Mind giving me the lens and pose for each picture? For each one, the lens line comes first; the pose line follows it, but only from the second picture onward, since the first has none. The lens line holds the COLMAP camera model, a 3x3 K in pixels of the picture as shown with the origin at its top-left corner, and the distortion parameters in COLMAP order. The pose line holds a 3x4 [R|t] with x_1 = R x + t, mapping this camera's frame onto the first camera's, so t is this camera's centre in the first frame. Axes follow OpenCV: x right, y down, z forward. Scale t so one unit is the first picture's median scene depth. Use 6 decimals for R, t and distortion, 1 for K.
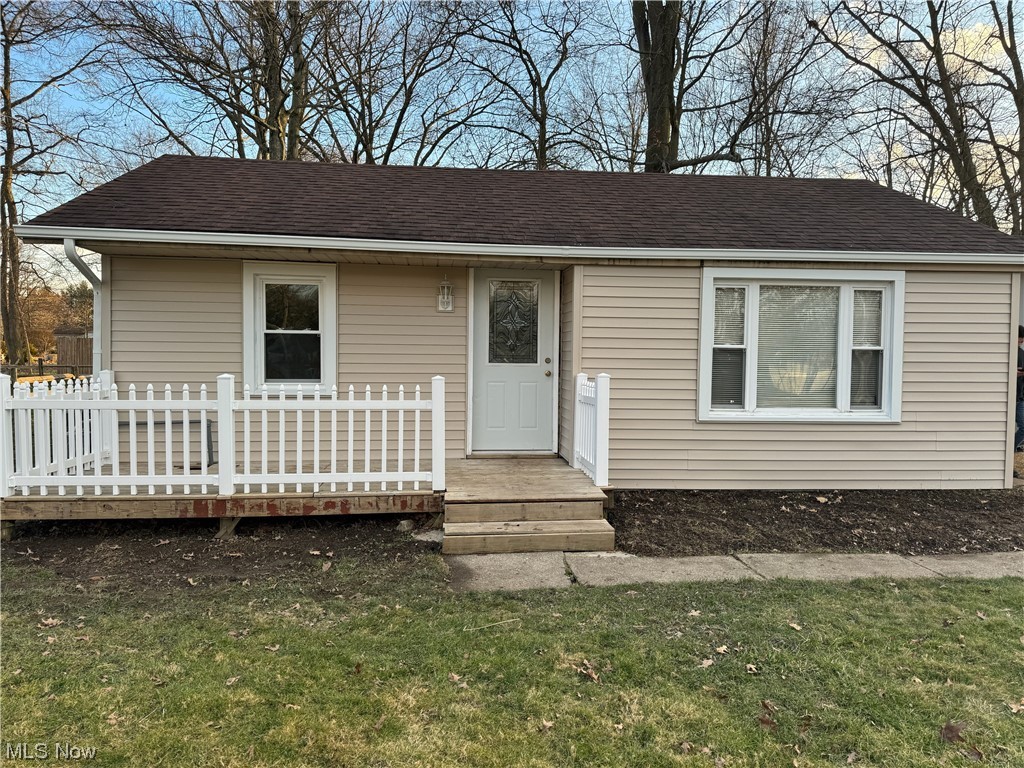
lens RADIAL K [[735.3, 0, 510.2], [0, 735.3, 385.8], [0, 0, 1]] dist [0.013340, -0.002375]
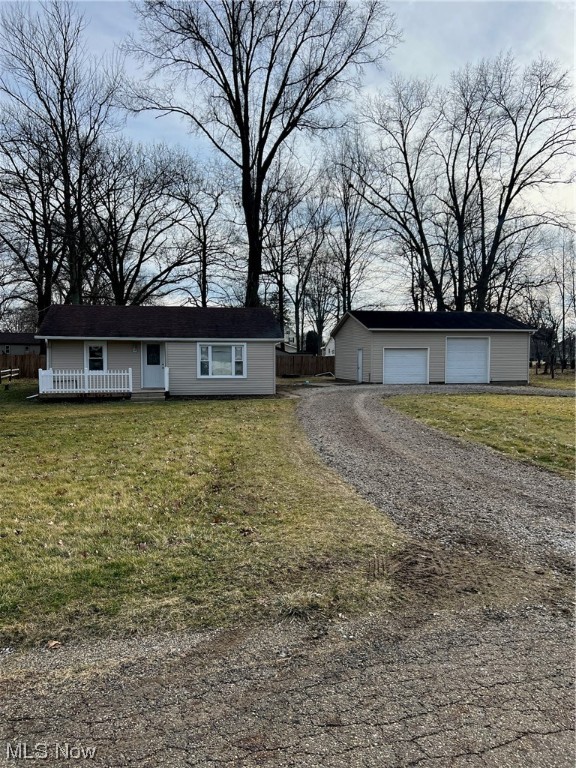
lens RADIAL K [[576.2, 0, 288.7], [0, 576.2, 382.2], [0, 0, 1]] dist [0.053302, 0.000900]
pose [[0.995298, -0.014062, 0.095830, 0.453393], [0.013568, 0.999891, 0.005805, 0.055030], [-0.095901, -0.004477, 0.995381, -2.289065]]
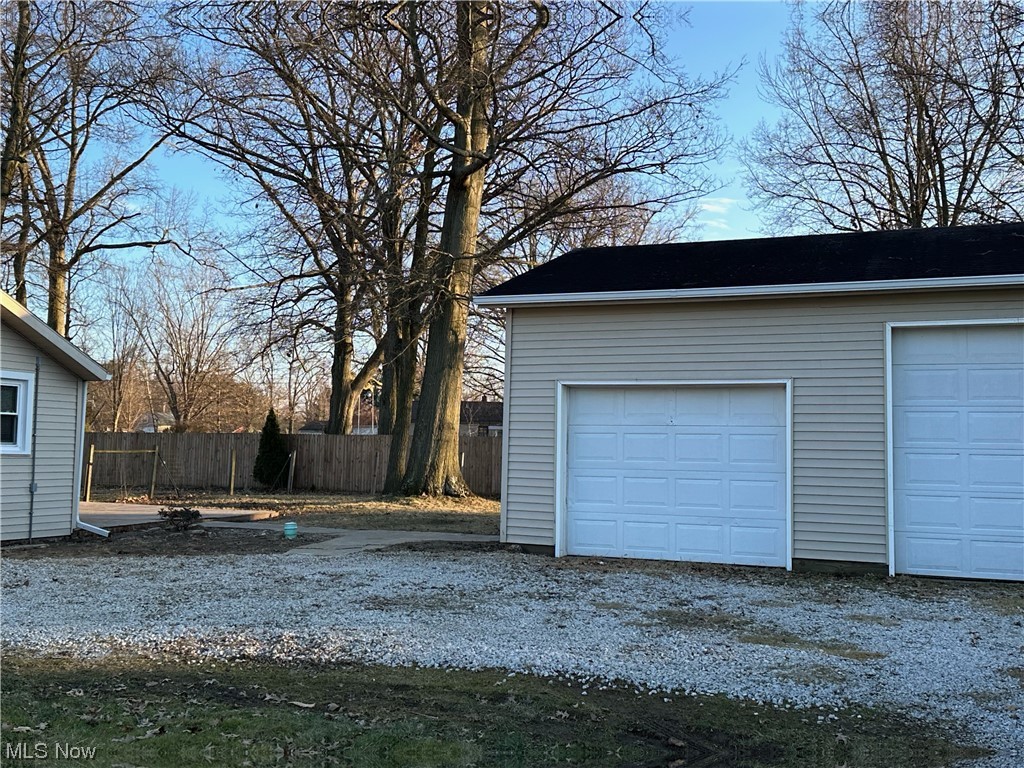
lens RADIAL K [[1108.1, 0, 512.1], [0, 1108.1, 383.3], [0, 0, 1]] dist [0.023583, 0.000000]
pose [[0.891057, -0.018979, -0.453494, 2.363916], [-0.030552, 0.994351, -0.101646, 0.015381], [0.452861, 0.104427, 0.885444, 0.381245]]
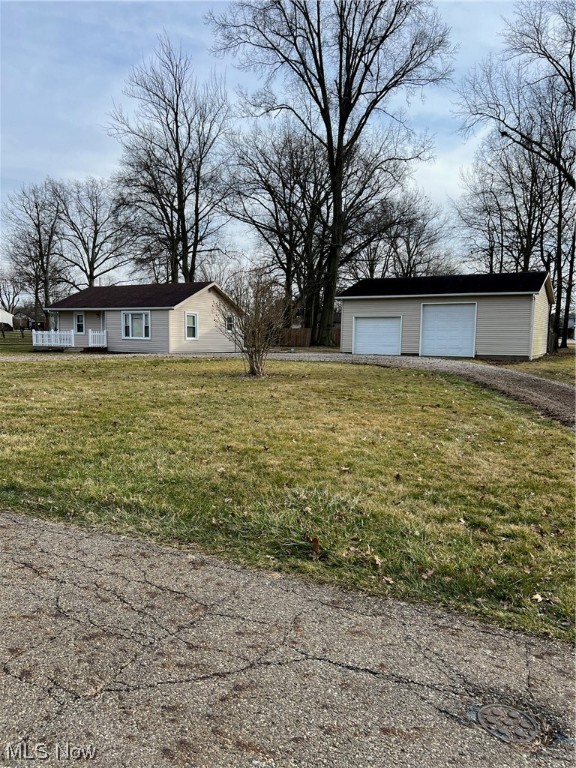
lens RADIAL K [[576.2, 0, 286.6], [0, 576.2, 388.2], [0, 0, 1]] dist [0.053302, 0.000900]
pose [[0.820598, 0.053583, -0.568988, 3.690483], [-0.027602, 0.998149, 0.054190, 0.143542], [0.570838, -0.028763, 0.820559, -1.833756]]
